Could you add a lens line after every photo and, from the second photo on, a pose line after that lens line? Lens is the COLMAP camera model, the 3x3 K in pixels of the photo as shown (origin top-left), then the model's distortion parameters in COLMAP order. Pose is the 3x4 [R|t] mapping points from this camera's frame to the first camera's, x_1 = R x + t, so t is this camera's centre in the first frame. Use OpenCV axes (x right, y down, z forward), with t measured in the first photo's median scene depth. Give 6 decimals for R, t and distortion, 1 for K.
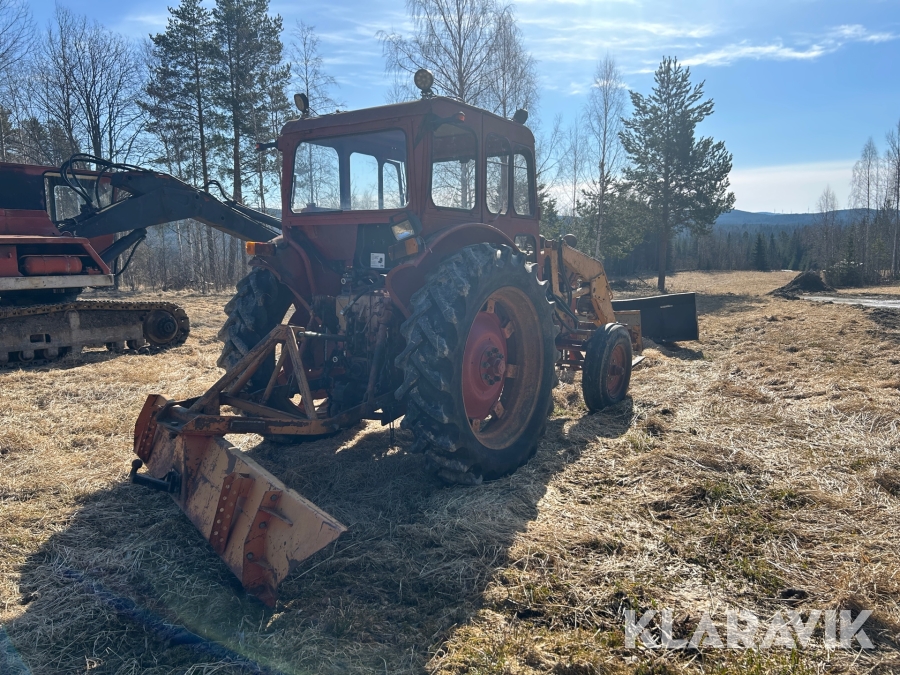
lens RADIAL K [[679.2, 0, 457.6], [0, 679.2, 342.9], [0, 0, 1]] dist [0.048337, -0.048689]
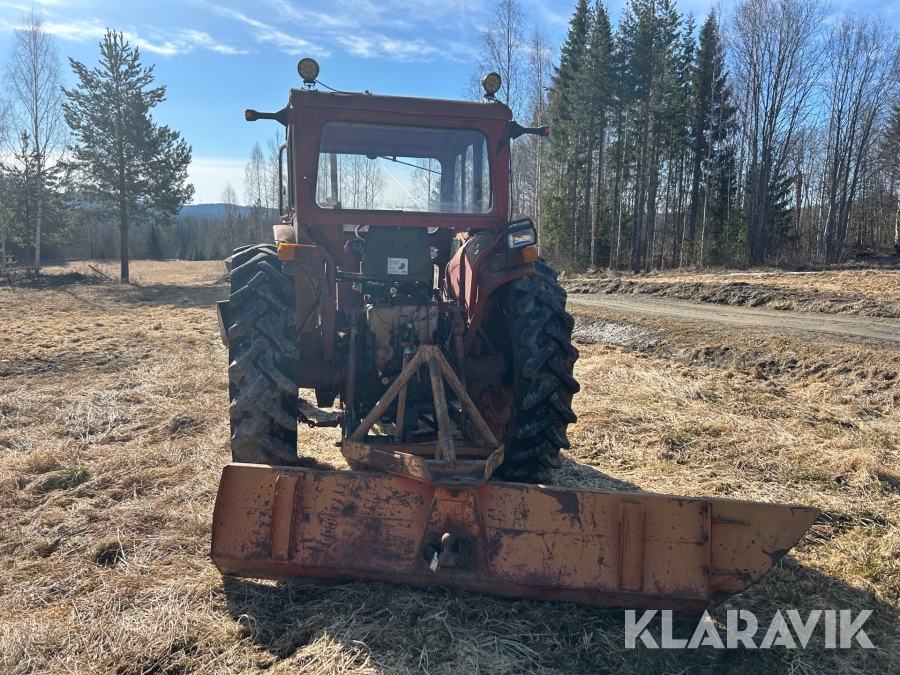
lens RADIAL K [[681.5, 0, 449.5], [0, 681.5, 332.4], [0, 0, 1]] dist [0.047649, -0.051995]
pose [[0.648791, -0.084019, 0.756315, -0.124922], [0.082948, 0.995772, 0.039465, -0.010656], [-0.756433, 0.037130, 0.653017, 0.061179]]
